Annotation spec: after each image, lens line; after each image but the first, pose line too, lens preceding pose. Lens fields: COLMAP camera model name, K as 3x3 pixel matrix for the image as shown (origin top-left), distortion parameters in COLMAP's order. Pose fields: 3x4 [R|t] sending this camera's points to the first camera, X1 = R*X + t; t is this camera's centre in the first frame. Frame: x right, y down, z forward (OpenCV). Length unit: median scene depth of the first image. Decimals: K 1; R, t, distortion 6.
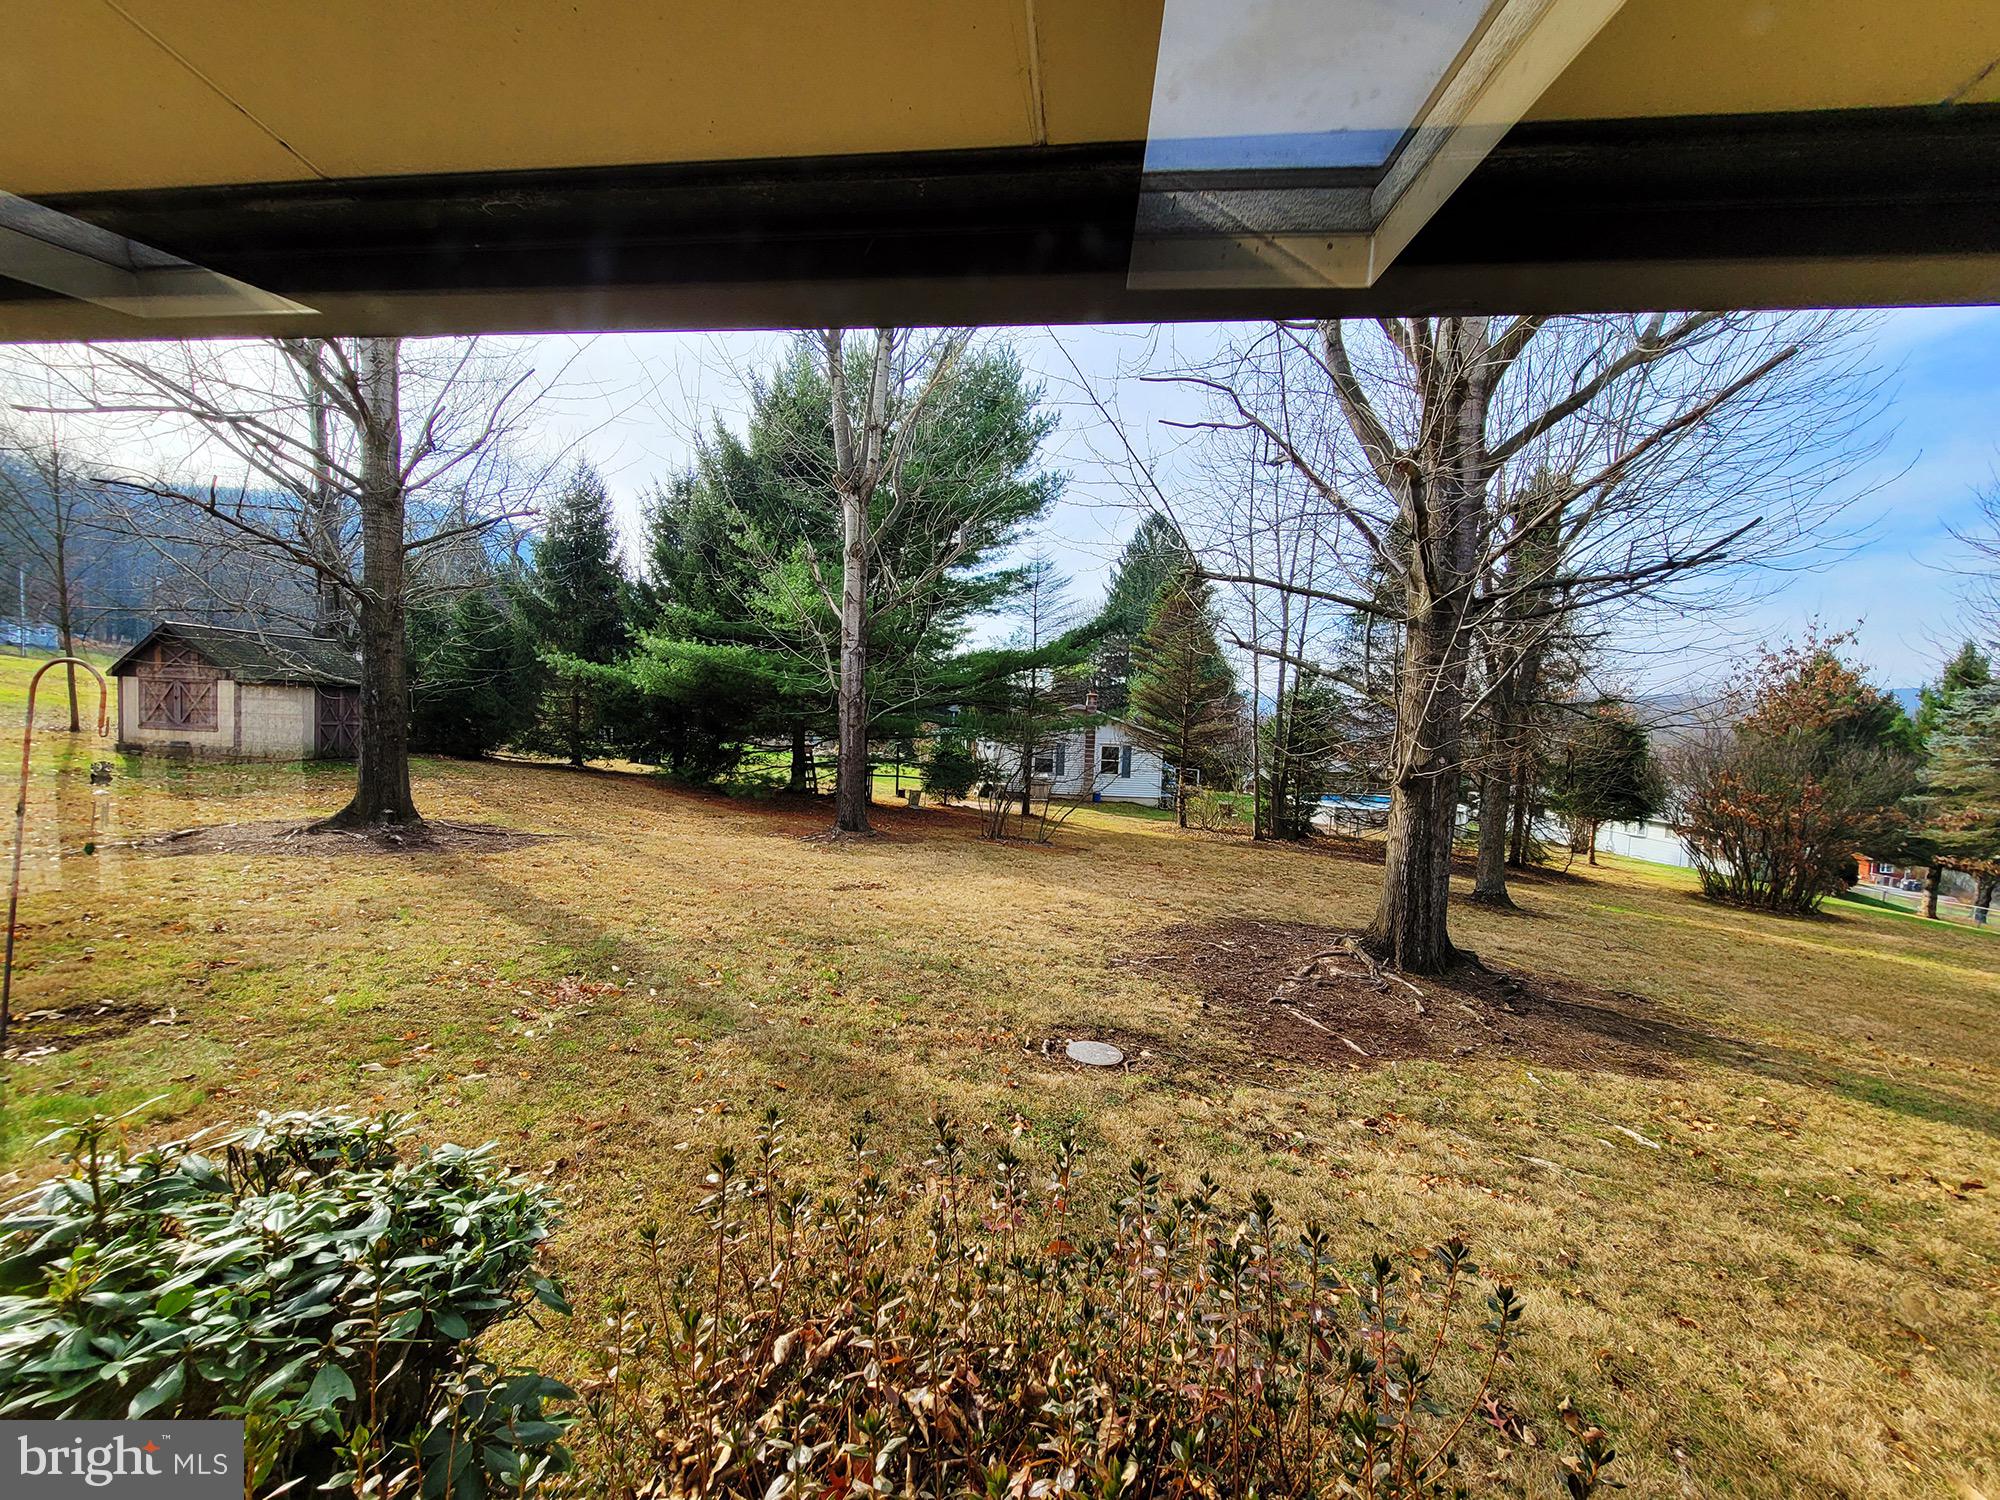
lens RADIAL K [[810.8, 0, 977.0], [0, 810.8, 744.7], [0, 0, 1]] dist [-0.000302, -0.000094]
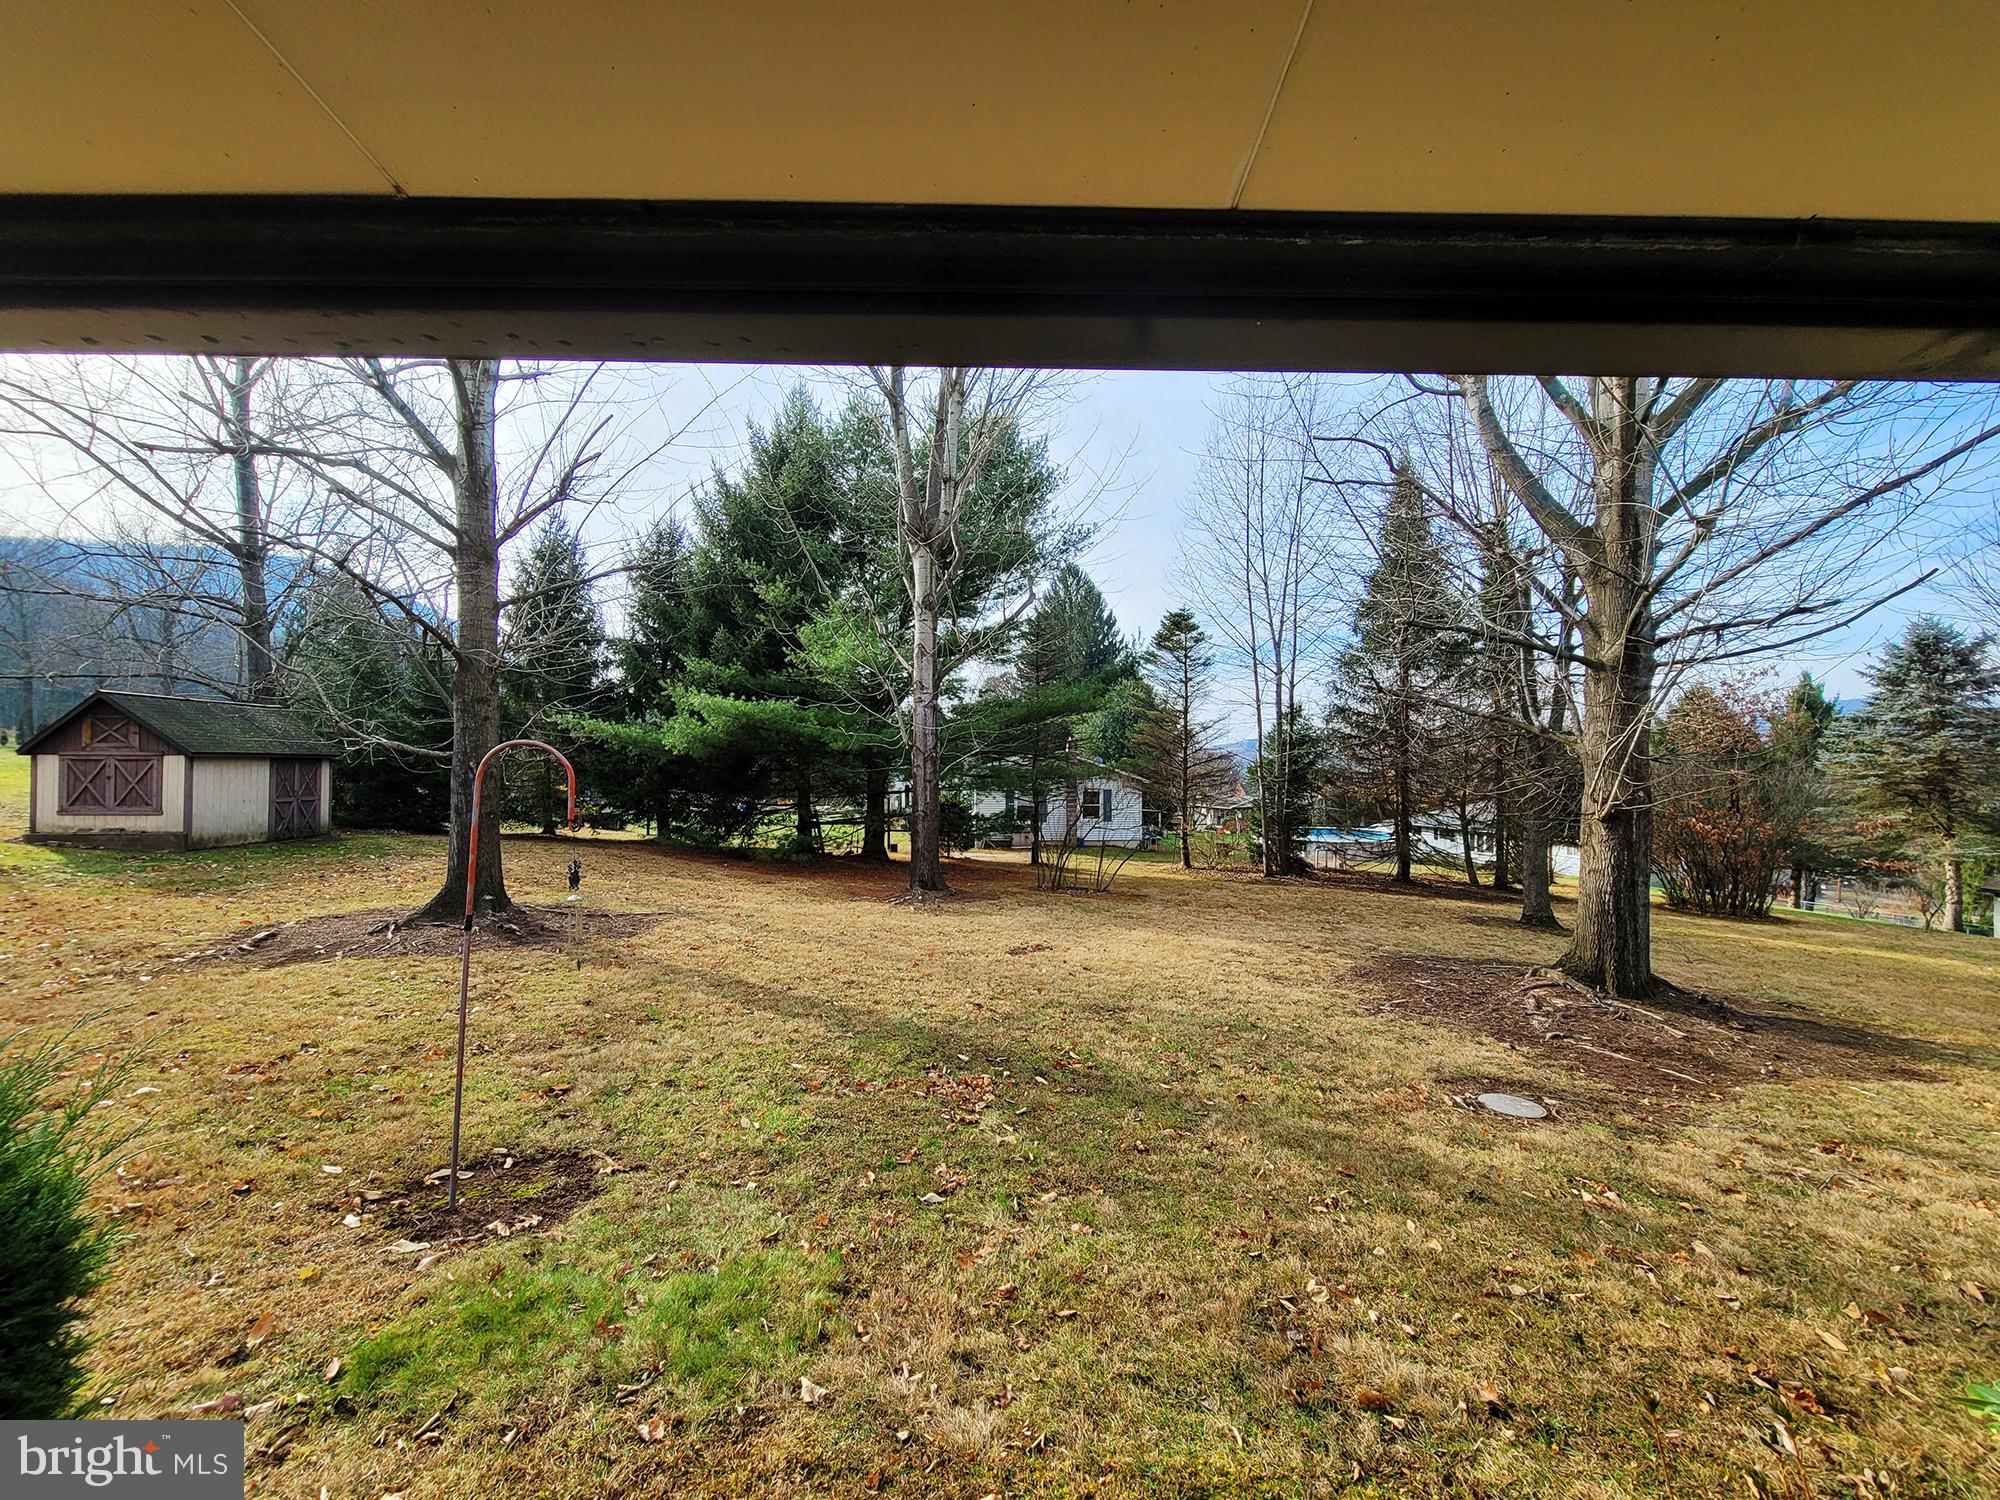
lens RADIAL K [[809.4, 0, 989.8], [0, 809.4, 763.4], [0, 0, 1]] dist [-0.000269, -0.000147]
pose [[0.991210, -0.034942, 0.127602, -0.158183], [0.039466, 0.998673, -0.033096, -0.007247], [-0.126277, 0.037841, 0.991273, 0.024247]]
